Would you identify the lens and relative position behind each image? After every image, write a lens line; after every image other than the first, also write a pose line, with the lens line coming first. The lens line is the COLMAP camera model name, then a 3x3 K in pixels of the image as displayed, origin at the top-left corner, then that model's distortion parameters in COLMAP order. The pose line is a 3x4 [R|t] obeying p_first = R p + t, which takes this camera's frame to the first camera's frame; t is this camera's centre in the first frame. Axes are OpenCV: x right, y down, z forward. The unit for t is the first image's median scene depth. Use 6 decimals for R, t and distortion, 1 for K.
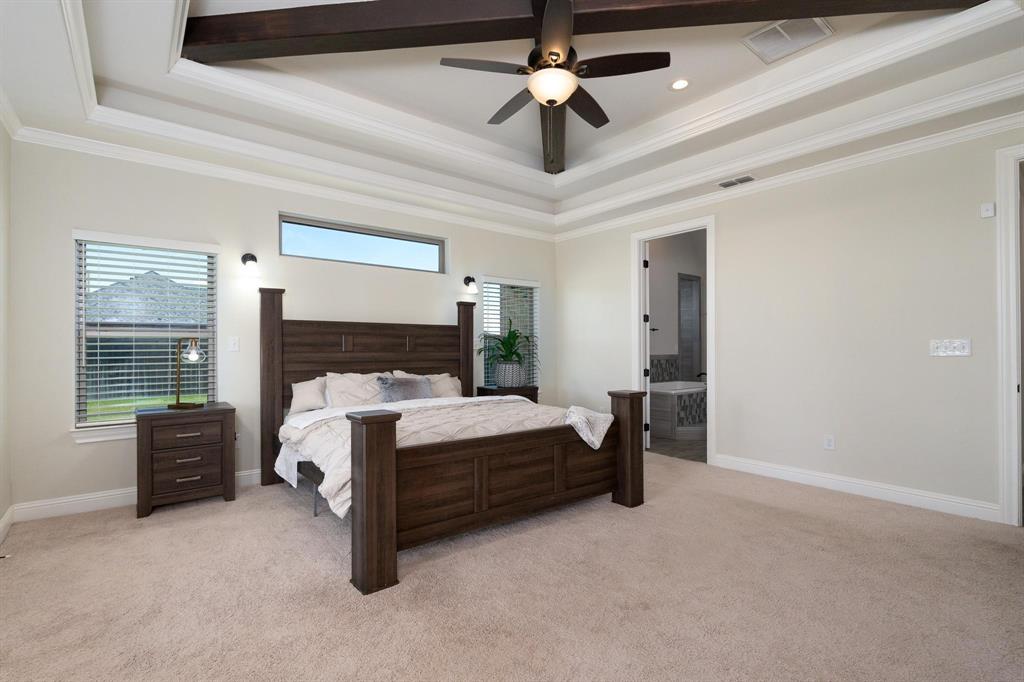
lens RADIAL K [[468.6, 0, 512.4], [0, 468.6, 349.5], [0, 0, 1]] dist [-0.021379, 0.000058]
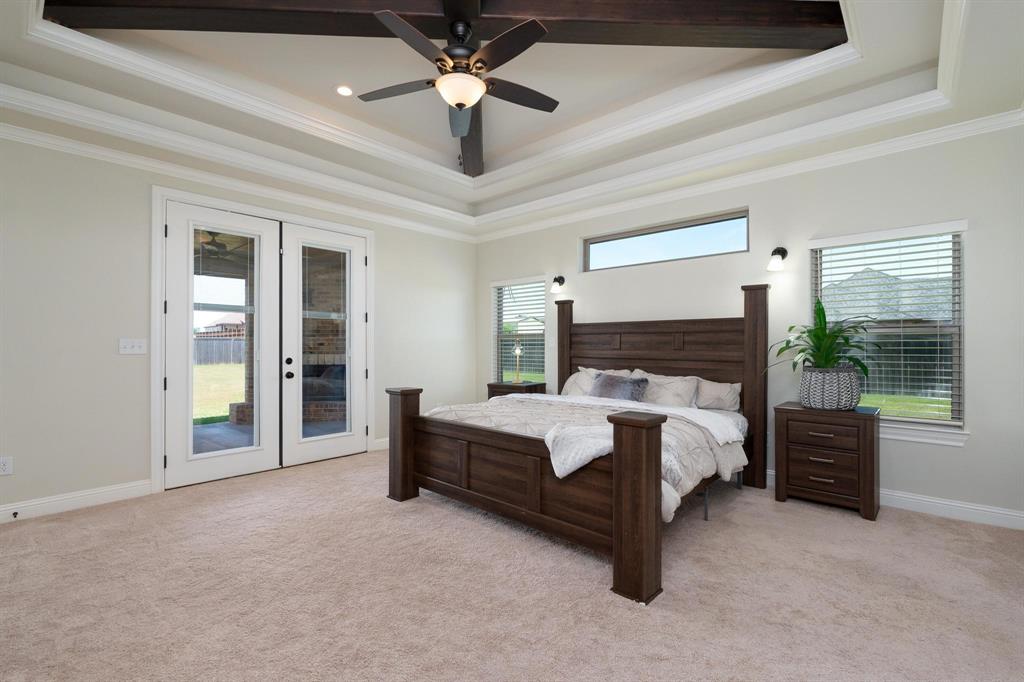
lens RADIAL K [[461.9, 0, 509.7], [0, 461.9, 334.5], [0, 0, 1]] dist [0.097672, -0.000006]
pose [[0.175457, -0.021235, -0.984258, 0.656213], [-0.003552, 0.999747, -0.022203, -0.004917], [0.984481, 0.007392, 0.175337, 0.548637]]
